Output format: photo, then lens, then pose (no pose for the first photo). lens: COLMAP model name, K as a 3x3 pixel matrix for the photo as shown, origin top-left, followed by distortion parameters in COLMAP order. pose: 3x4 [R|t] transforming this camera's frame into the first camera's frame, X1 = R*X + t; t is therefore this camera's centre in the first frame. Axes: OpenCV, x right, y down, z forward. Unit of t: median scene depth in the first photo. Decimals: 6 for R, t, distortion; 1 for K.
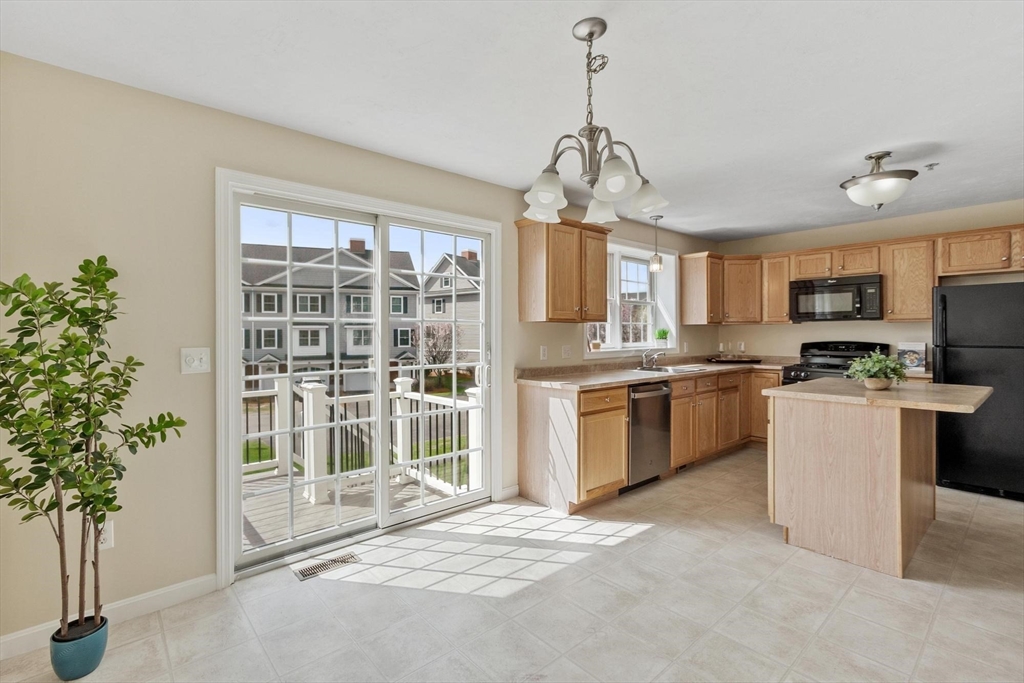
lens RADIAL K [[463.2, 0, 490.2], [0, 463.2, 335.4], [0, 0, 1]] dist [0.001112, 0.000344]
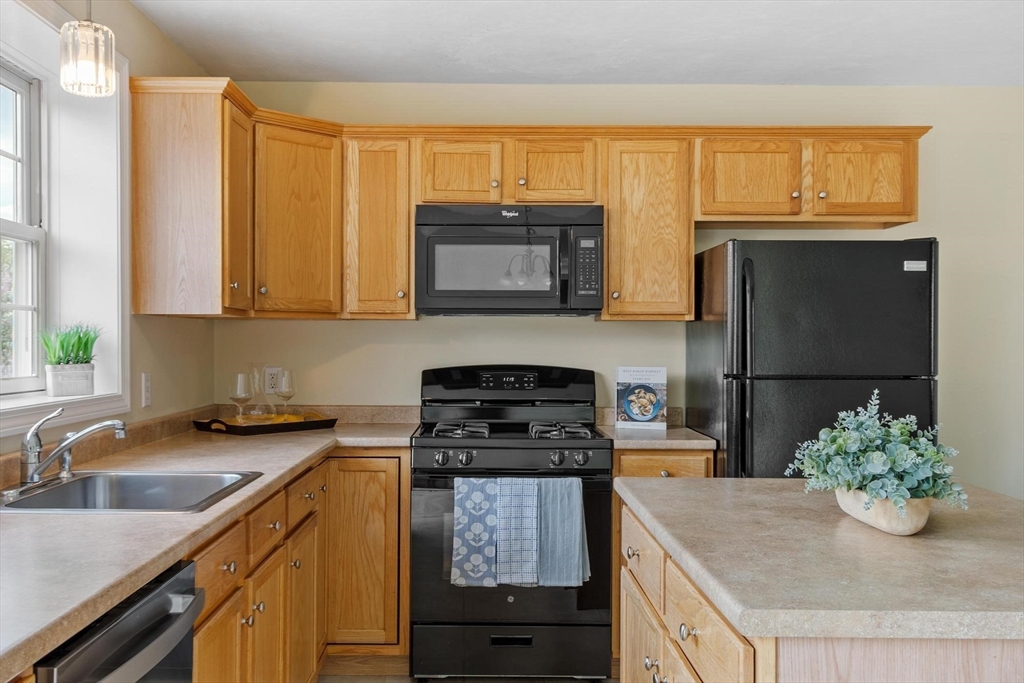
lens RADIAL K [[989.5, 0, 512.0], [0, 989.5, 341.5], [0, 0, 1]] dist [0.007978, 0.008023]
pose [[0.648697, 0.005670, 0.761026, 0.101380], [-0.001868, 0.999981, -0.005858, -0.003176], [-0.761045, 0.002378, 0.648695, 0.463631]]
